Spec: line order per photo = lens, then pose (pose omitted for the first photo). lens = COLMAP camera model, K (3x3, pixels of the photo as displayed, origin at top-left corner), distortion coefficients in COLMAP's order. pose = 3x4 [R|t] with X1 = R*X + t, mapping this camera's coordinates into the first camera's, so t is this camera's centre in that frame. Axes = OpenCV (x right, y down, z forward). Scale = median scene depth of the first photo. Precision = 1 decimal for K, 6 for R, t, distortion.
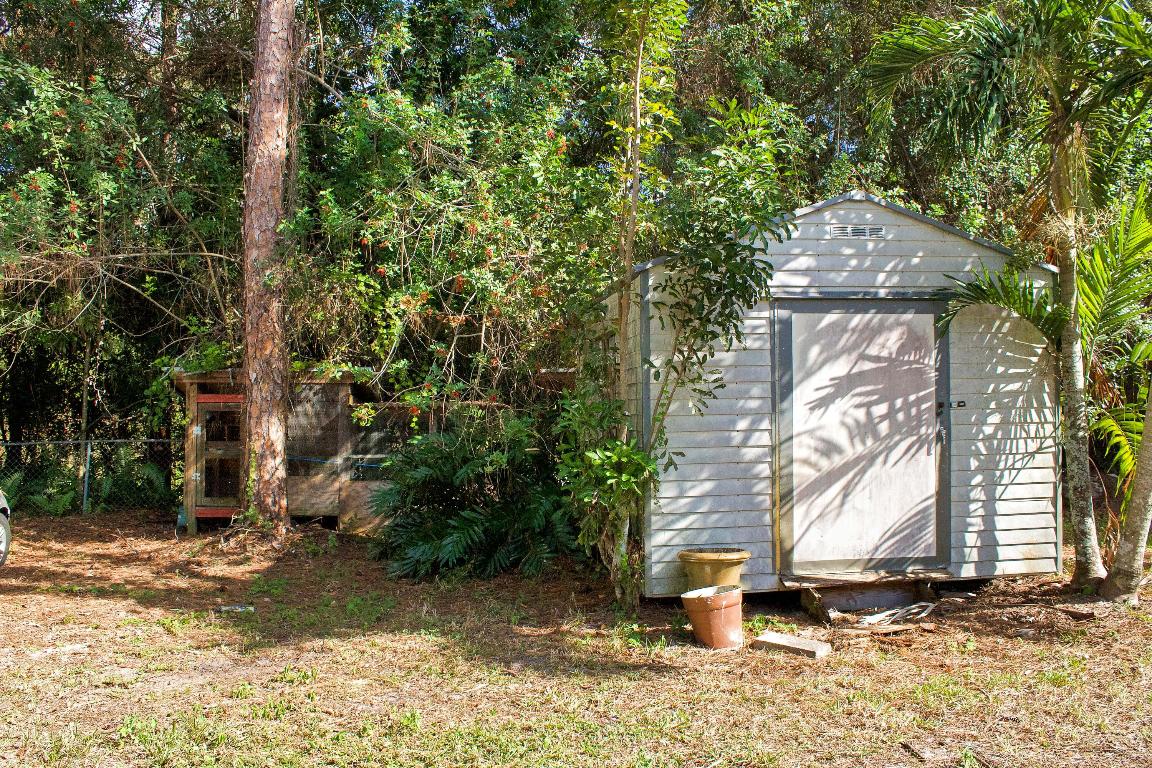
lens RADIAL K [[991.4, 0, 577.4], [0, 991.4, 388.0], [0, 0, 1]] dist [-0.118921, 0.007906]
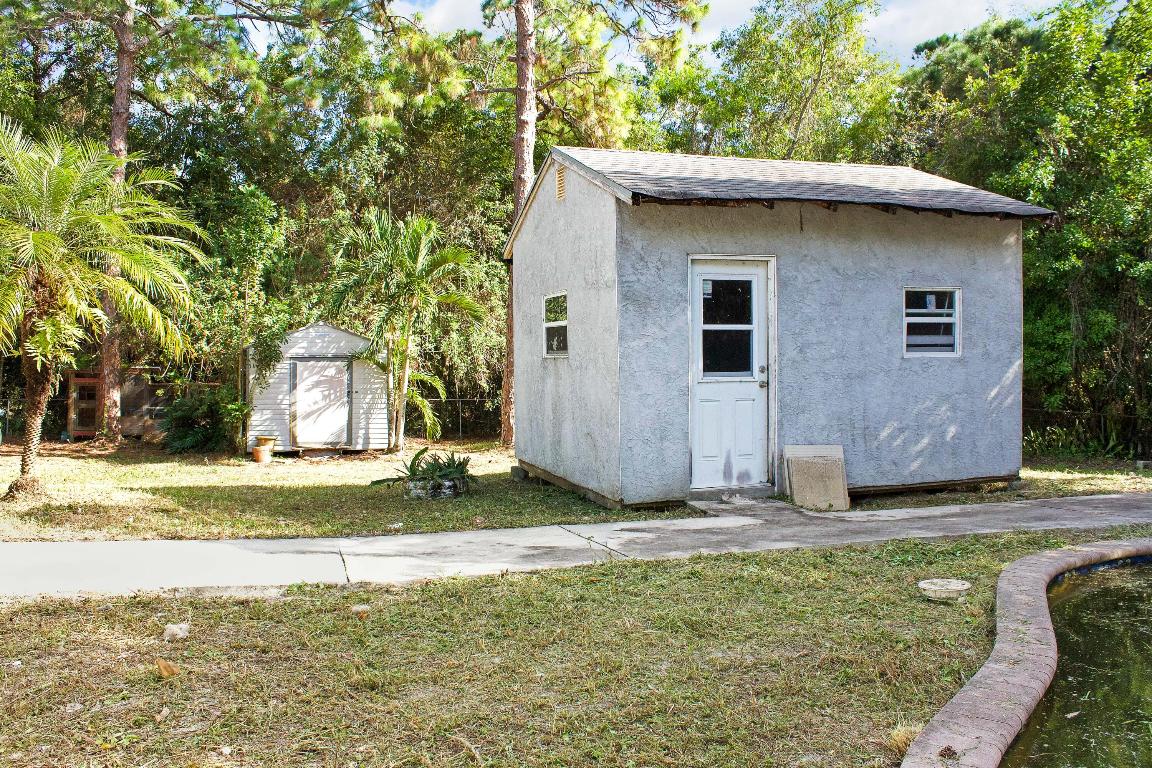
lens RADIAL K [[991.4, 0, 573.7], [0, 991.4, 377.9], [0, 0, 1]] dist [-0.118921, 0.007906]
pose [[0.980814, 0.016894, 0.194210, 0.463198], [-0.021912, 0.999479, 0.023717, -0.115180], [-0.193708, -0.027518, 0.980673, -2.171449]]
